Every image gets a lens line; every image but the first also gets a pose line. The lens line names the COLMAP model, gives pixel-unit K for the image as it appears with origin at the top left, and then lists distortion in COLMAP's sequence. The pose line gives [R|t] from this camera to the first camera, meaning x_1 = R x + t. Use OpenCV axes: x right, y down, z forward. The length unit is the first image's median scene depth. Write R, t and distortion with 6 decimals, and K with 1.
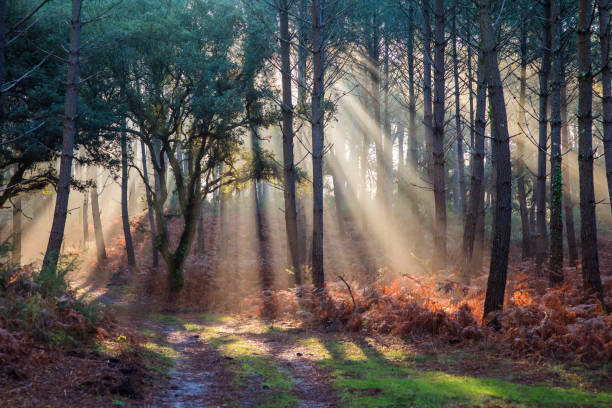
lens RADIAL K [[1380.4, 0, 306.0], [0, 1380.4, 204.0], [0, 0, 1]] dist [-0.025664, -0.146653]
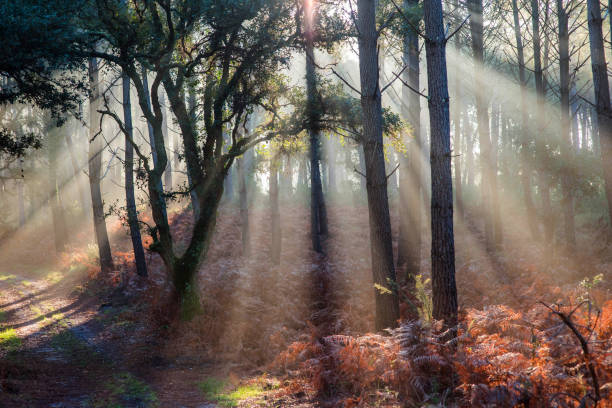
lens RADIAL K [[1380.4, 0, 306.0], [0, 1380.4, 204.0], [0, 0, 1]] dist [-0.025664, -0.146653]
pose [[0.998457, -0.025530, -0.049315, -0.010647], [0.025439, 0.999673, -0.002479, 0.015592], [0.049362, 0.001220, 0.998780, 0.399226]]
